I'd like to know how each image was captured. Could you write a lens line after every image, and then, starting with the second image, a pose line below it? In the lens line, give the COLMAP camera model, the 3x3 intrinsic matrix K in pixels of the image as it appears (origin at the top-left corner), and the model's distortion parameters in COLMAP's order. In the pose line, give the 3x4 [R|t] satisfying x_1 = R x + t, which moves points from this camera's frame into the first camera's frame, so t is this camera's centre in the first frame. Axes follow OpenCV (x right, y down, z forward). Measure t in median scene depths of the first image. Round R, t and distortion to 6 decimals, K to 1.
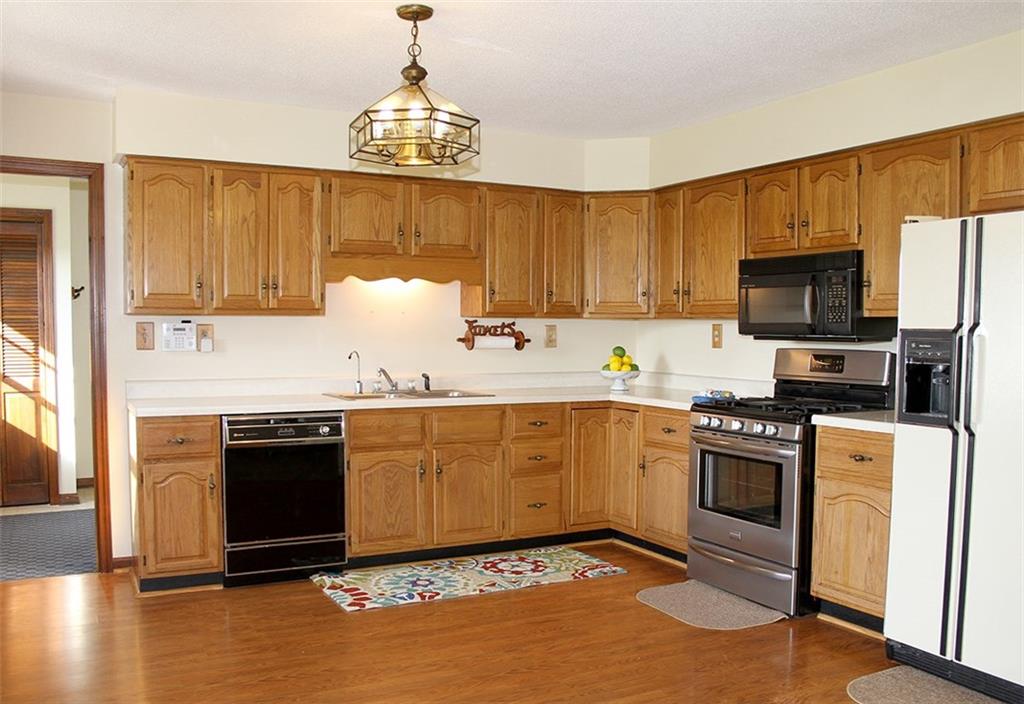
lens RADIAL K [[937.2, 0, 512.0], [0, 937.2, 352.0], [0, 0, 1]] dist [-0.007113, -0.001944]
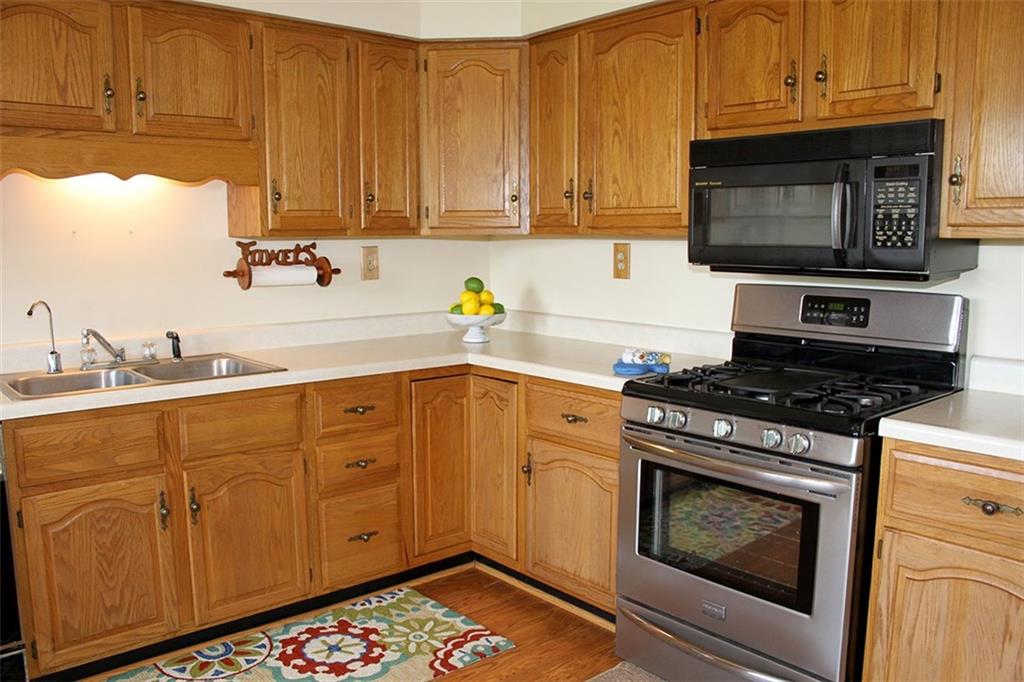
lens RADIAL K [[855.9, 0, 498.7], [0, 855.9, 350.2], [0, 0, 1]] dist [-0.137316, 0.106536]
pose [[0.976904, -0.037797, 0.210309, 0.000608], [0.015146, 0.994004, 0.108291, -0.022528], [-0.213141, -0.102605, 0.971619, 0.443394]]
